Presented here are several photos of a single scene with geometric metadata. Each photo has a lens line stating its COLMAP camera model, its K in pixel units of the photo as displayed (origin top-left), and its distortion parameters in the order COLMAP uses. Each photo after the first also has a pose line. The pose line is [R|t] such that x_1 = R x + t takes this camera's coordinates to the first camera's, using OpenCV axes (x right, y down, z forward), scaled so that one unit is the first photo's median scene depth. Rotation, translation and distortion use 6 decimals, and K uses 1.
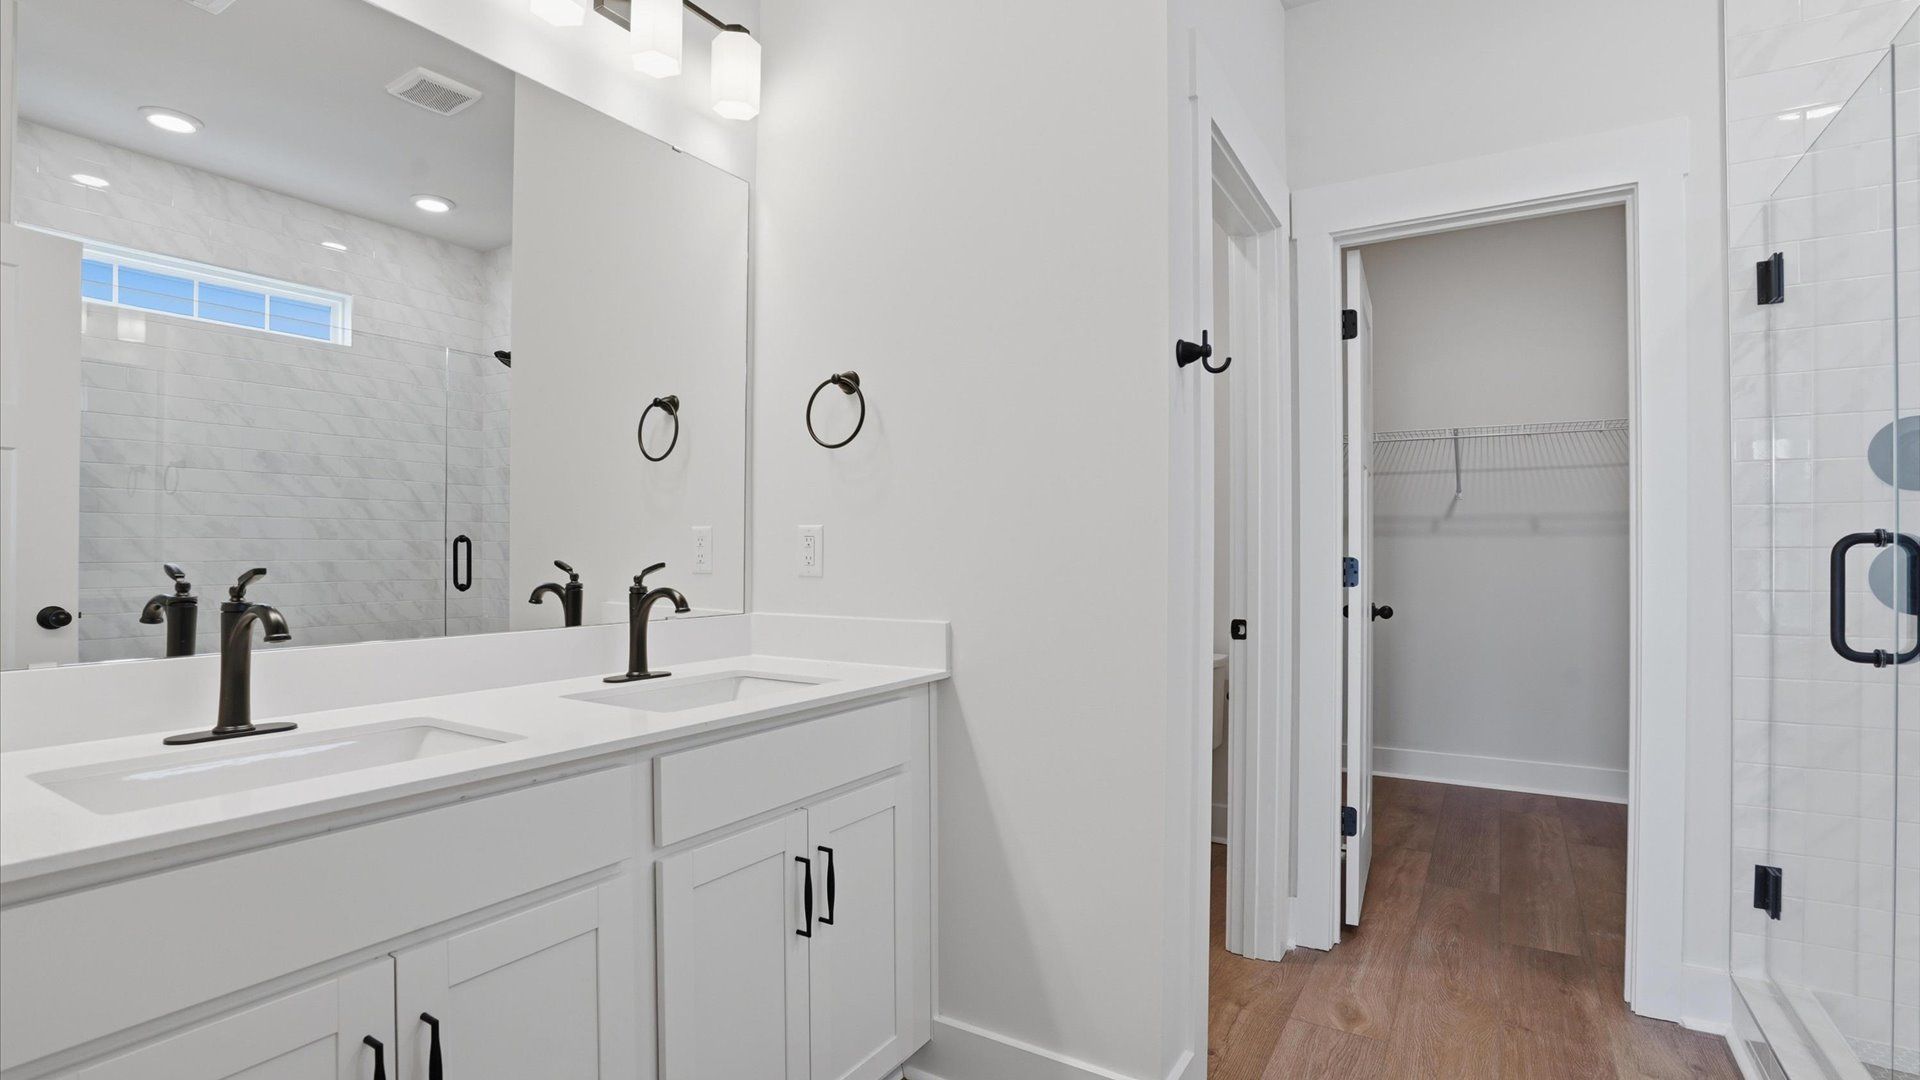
lens RADIAL K [[892.4, 0, 960.0], [0, 892.4, 540.0], [0, 0, 1]] dist [-0.031425, 0.000237]
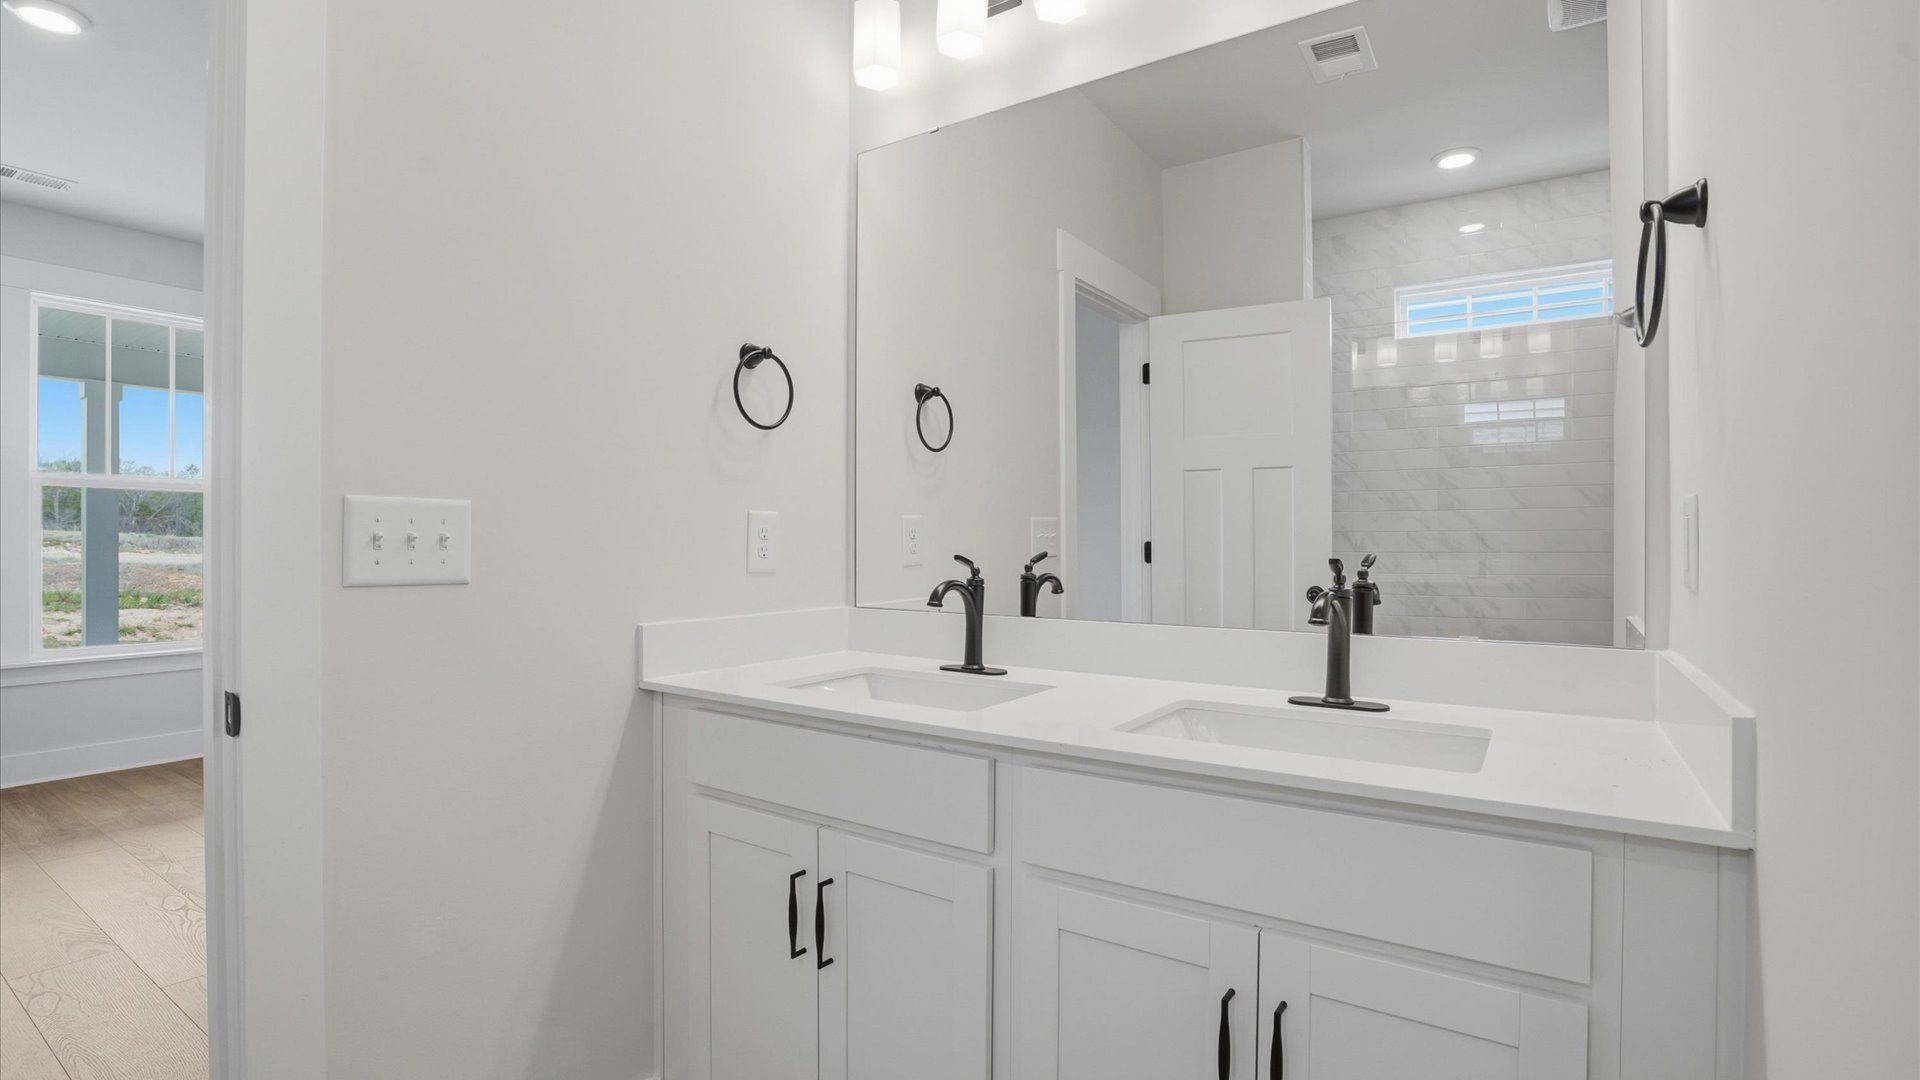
lens RADIAL K [[892.4, 0, 960.0], [0, 892.4, 540.0], [0, 0, 1]] dist [-0.031425, 0.000237]
pose [[-0.050713, -0.007893, -0.998682, 0.506080], [0.014752, 0.999854, -0.008652, 0.014563], [0.998604, -0.015171, -0.050590, 0.837607]]
